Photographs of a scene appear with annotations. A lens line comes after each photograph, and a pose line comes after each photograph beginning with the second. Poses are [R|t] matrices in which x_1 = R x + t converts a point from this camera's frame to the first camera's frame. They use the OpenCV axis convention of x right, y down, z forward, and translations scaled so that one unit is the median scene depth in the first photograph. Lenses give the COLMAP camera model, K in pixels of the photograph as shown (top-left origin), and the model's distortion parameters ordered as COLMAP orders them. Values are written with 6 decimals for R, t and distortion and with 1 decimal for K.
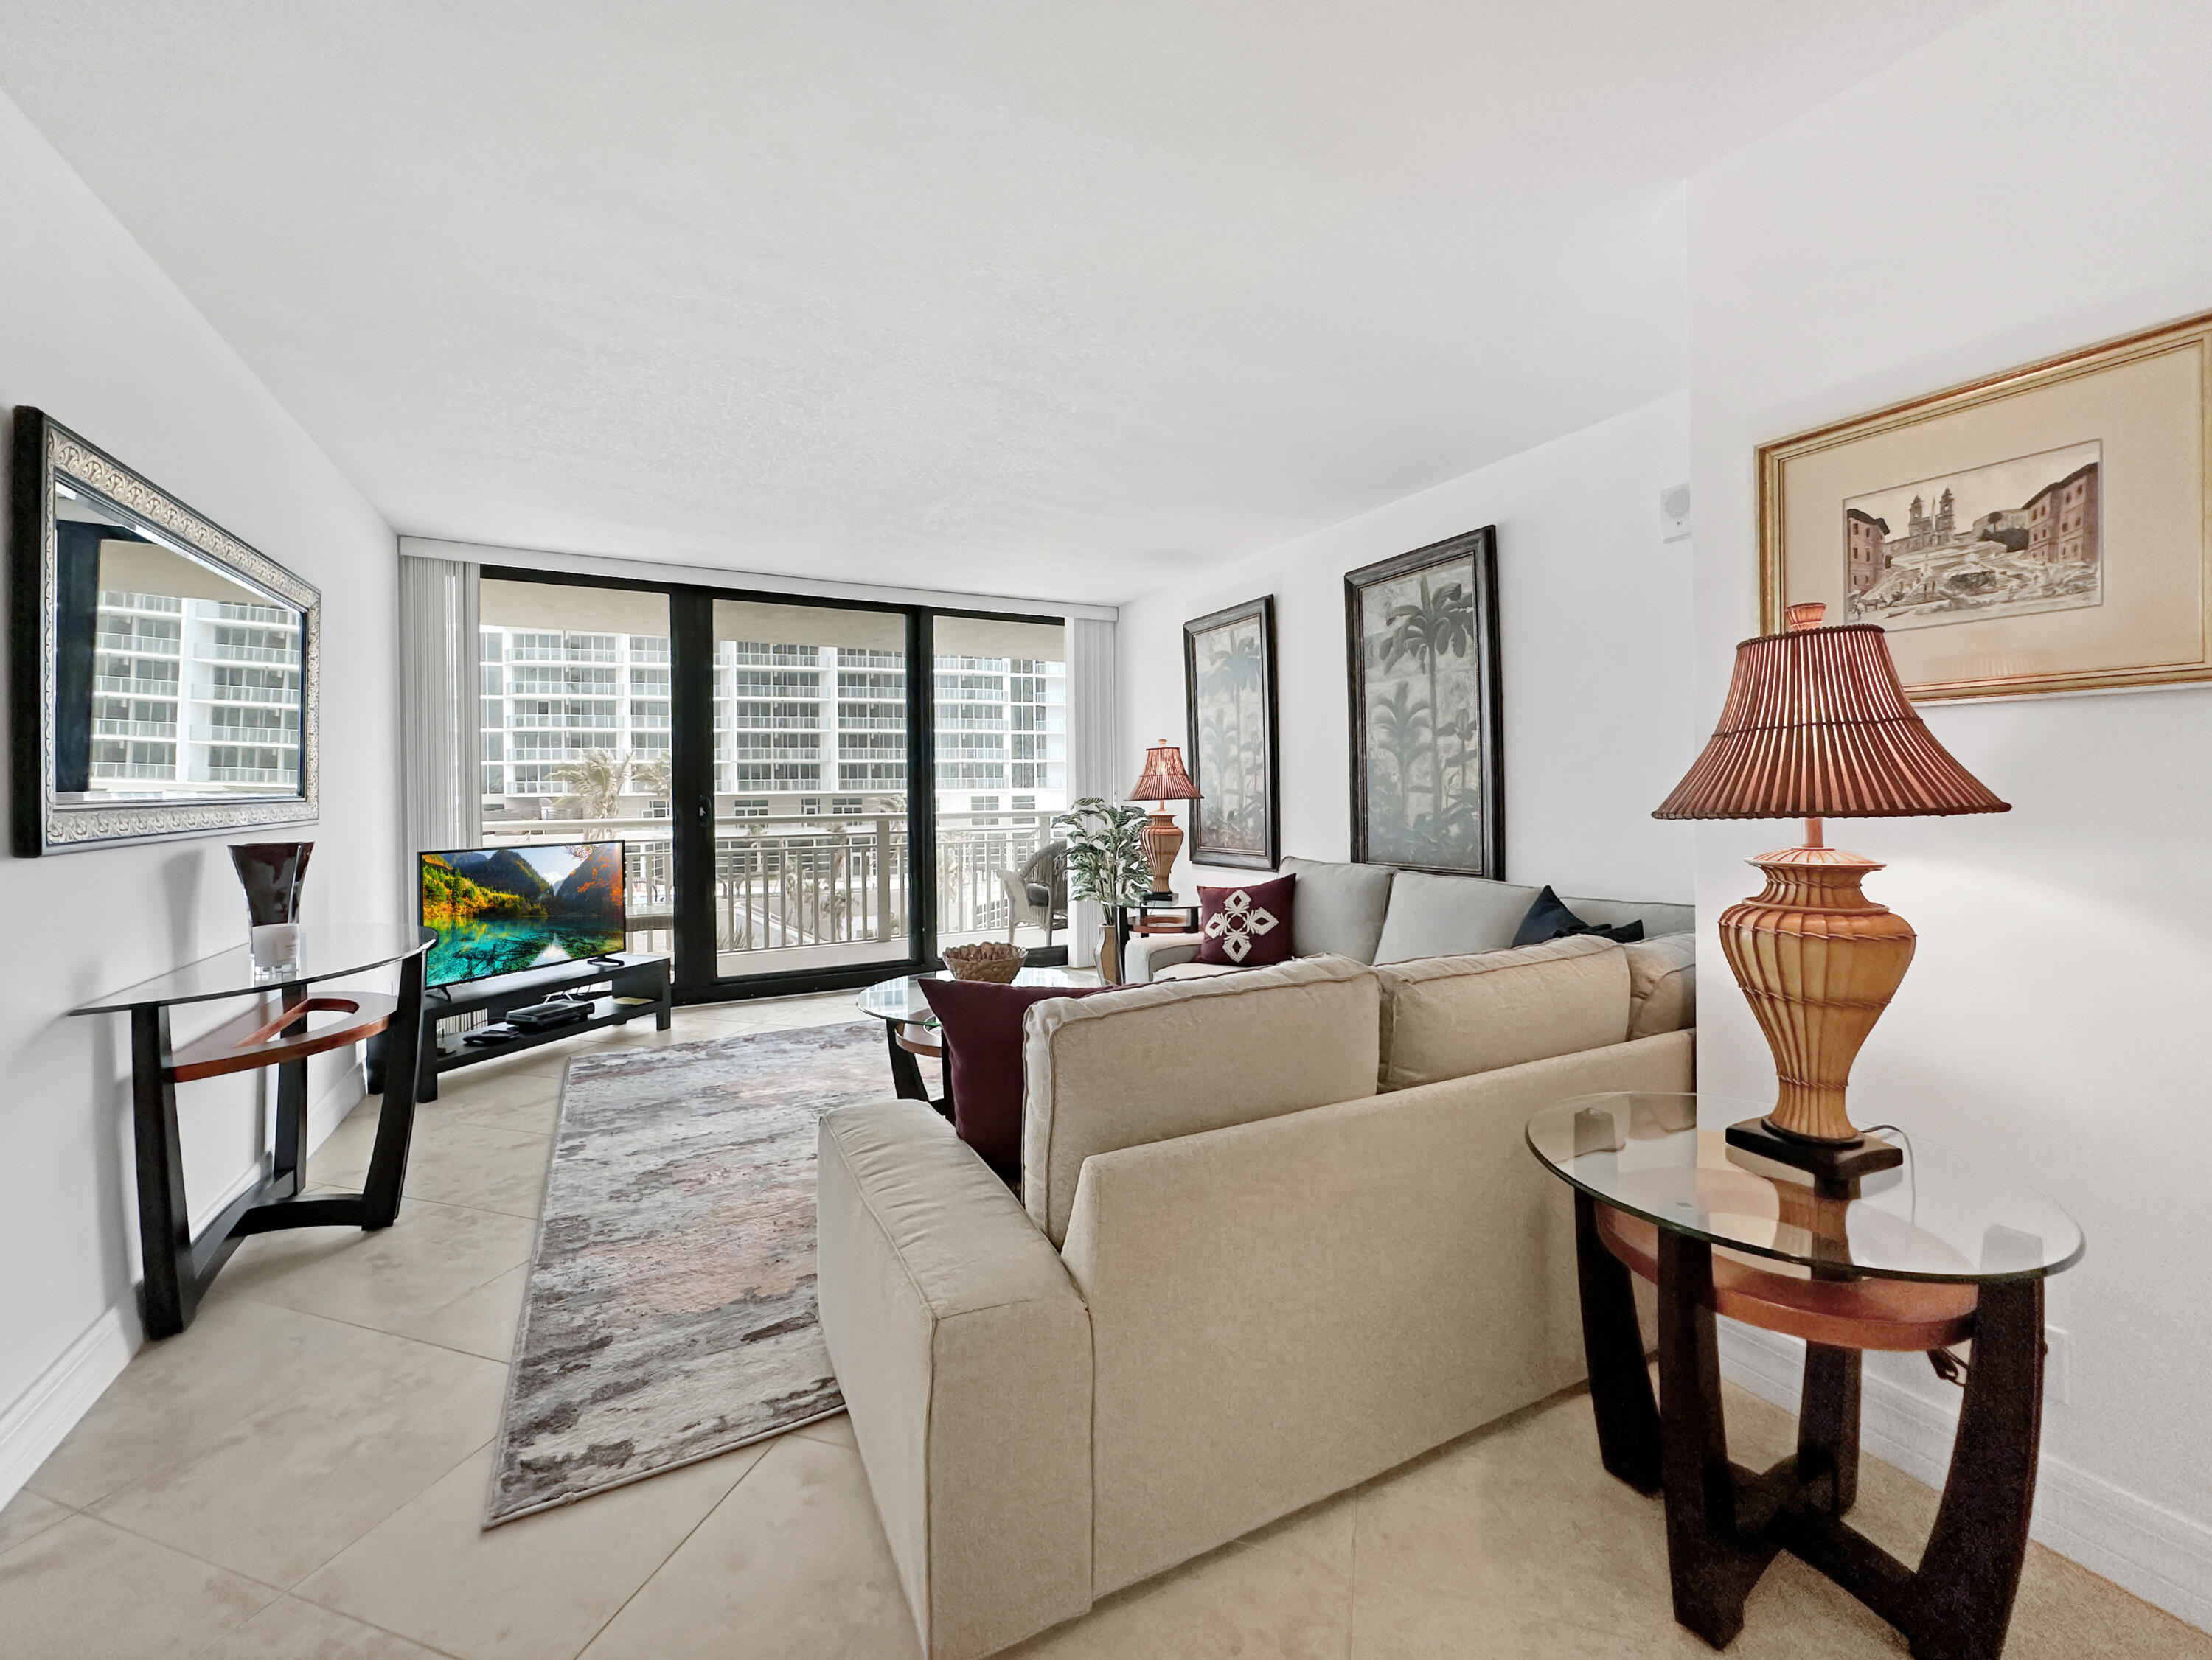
lens RADIAL K [[888.1, 0, 1108.0], [0, 888.1, 811.6], [0, 0, 1]] dist [0.001242, -0.000057]
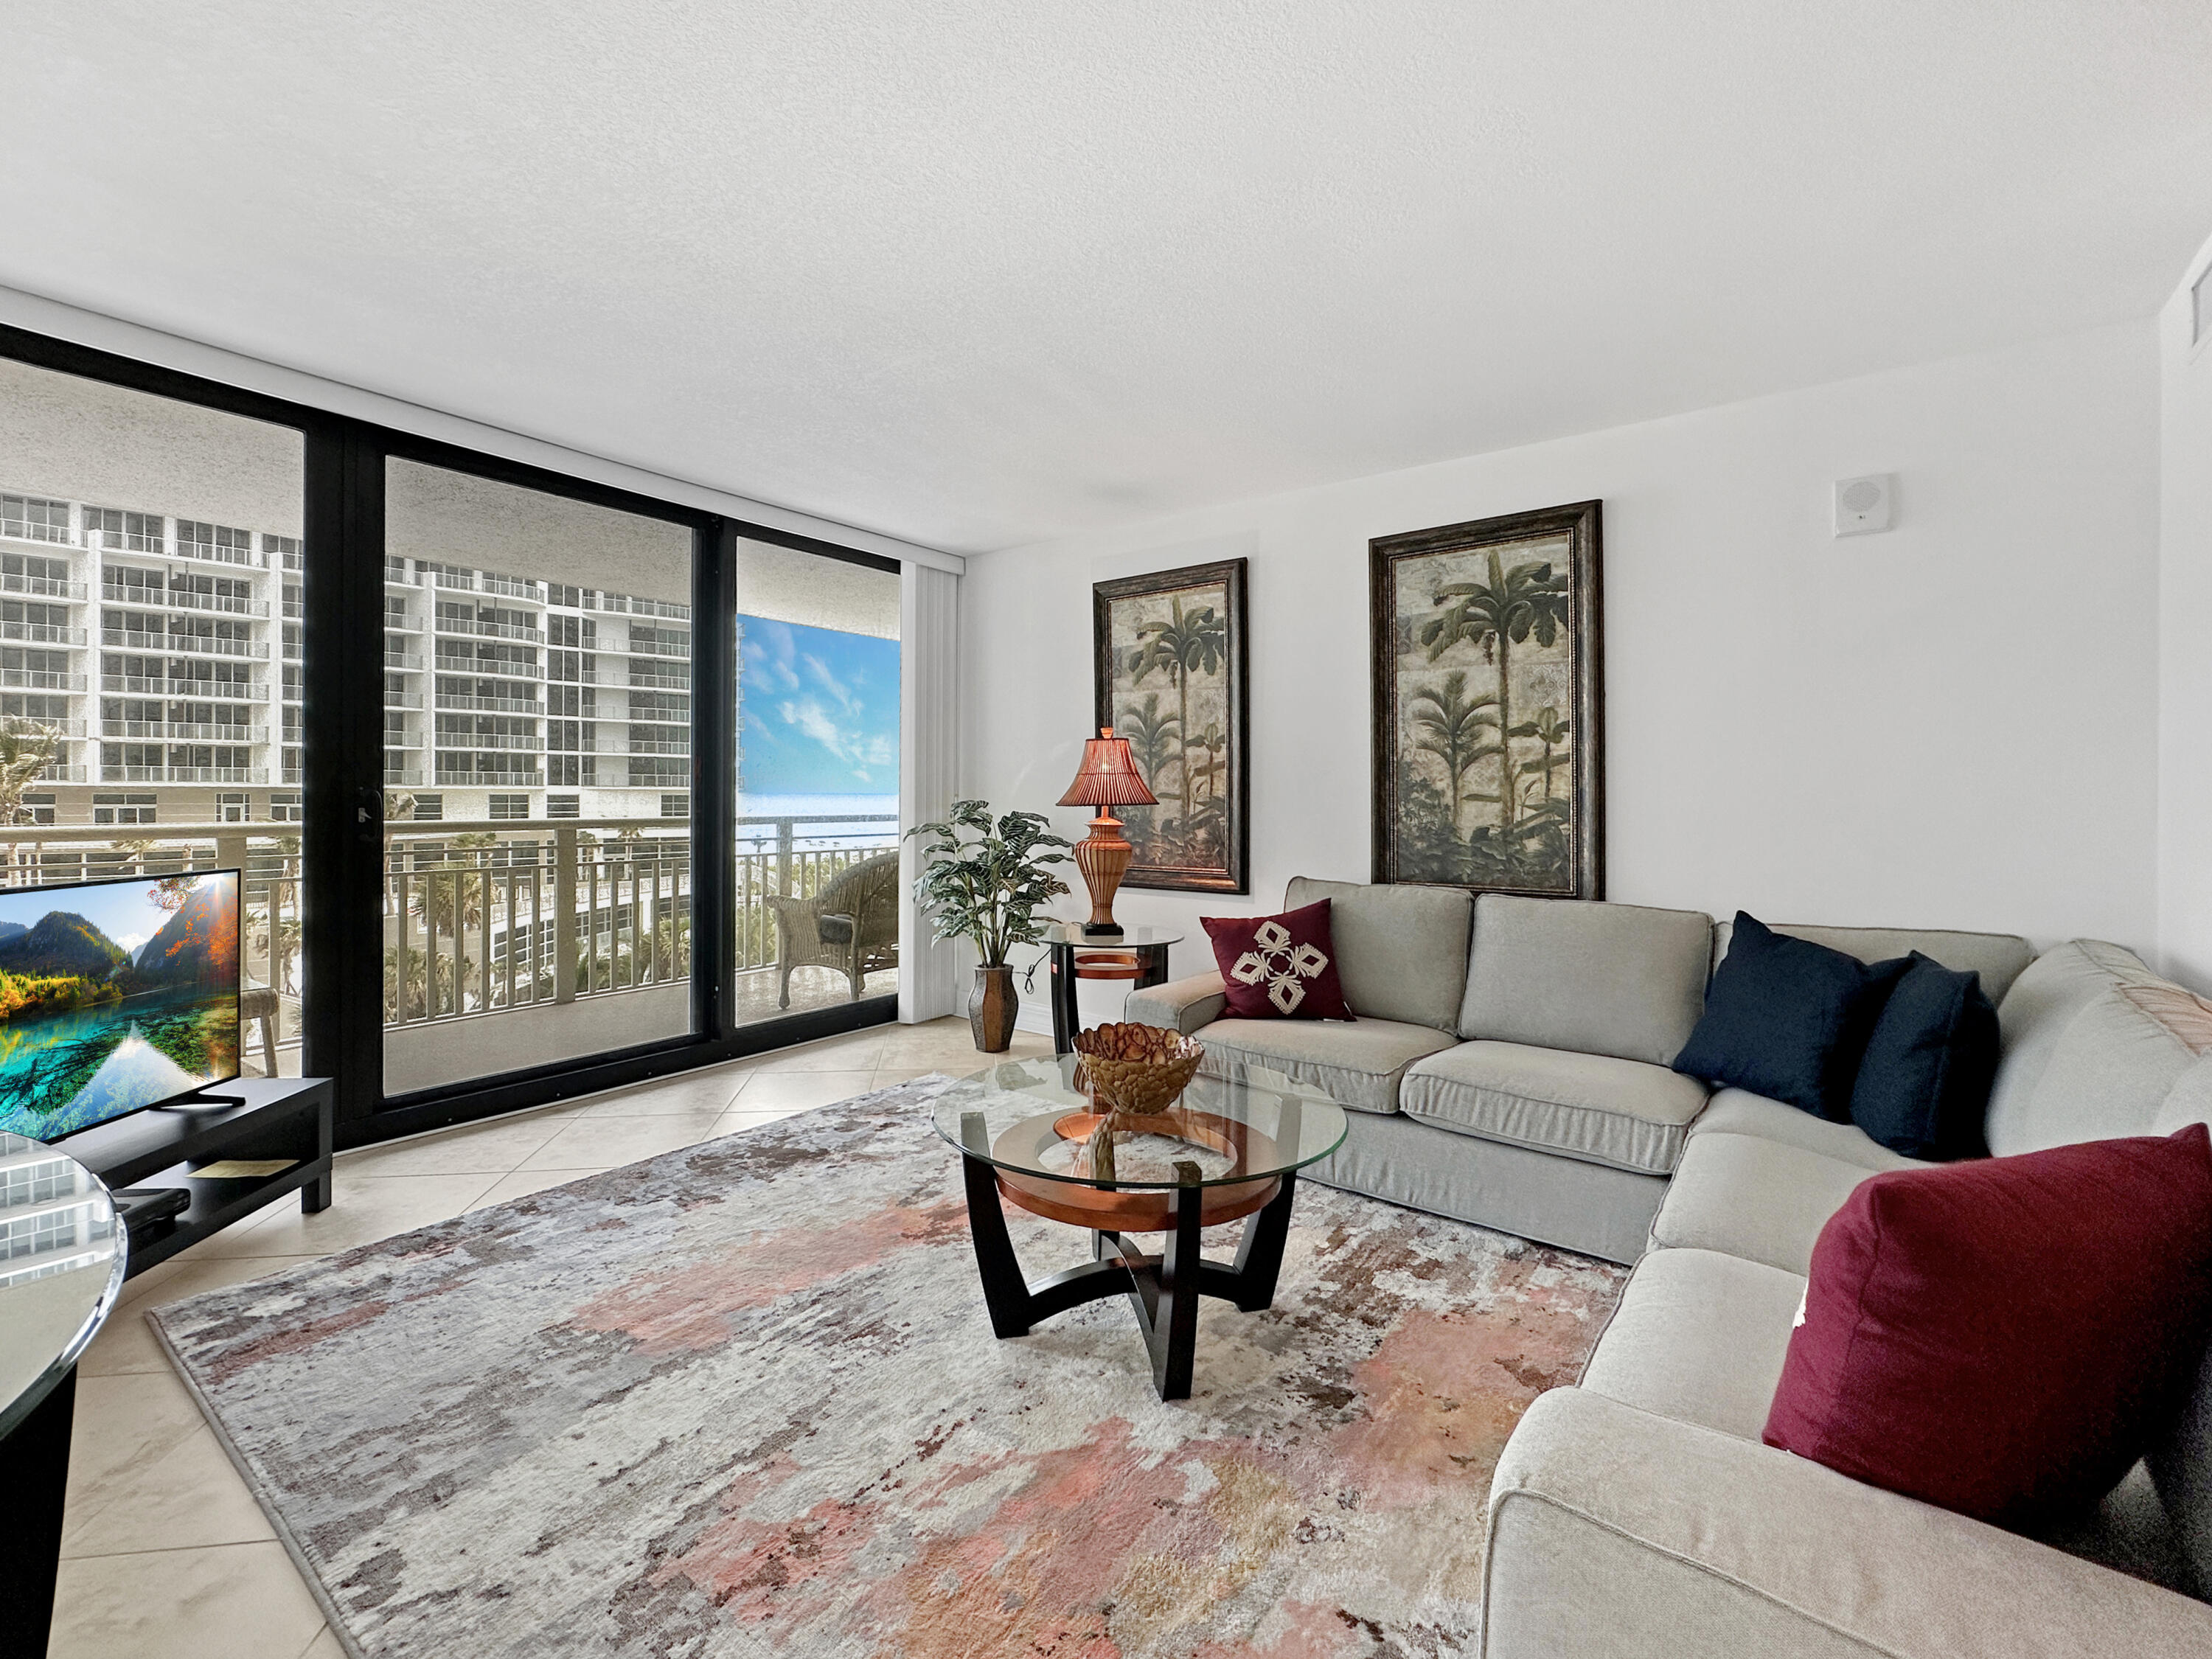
lens RADIAL K [[939.0, 0, 1105.8], [0, 939.0, 818.1], [0, 0, 1]] dist [-0.004508, 0.000496]
pose [[0.909050, 0.005816, 0.416647, -0.343260], [-0.006708, 0.999977, 0.000677, -0.003412], [-0.416634, -0.003411, 0.909068, 0.308086]]
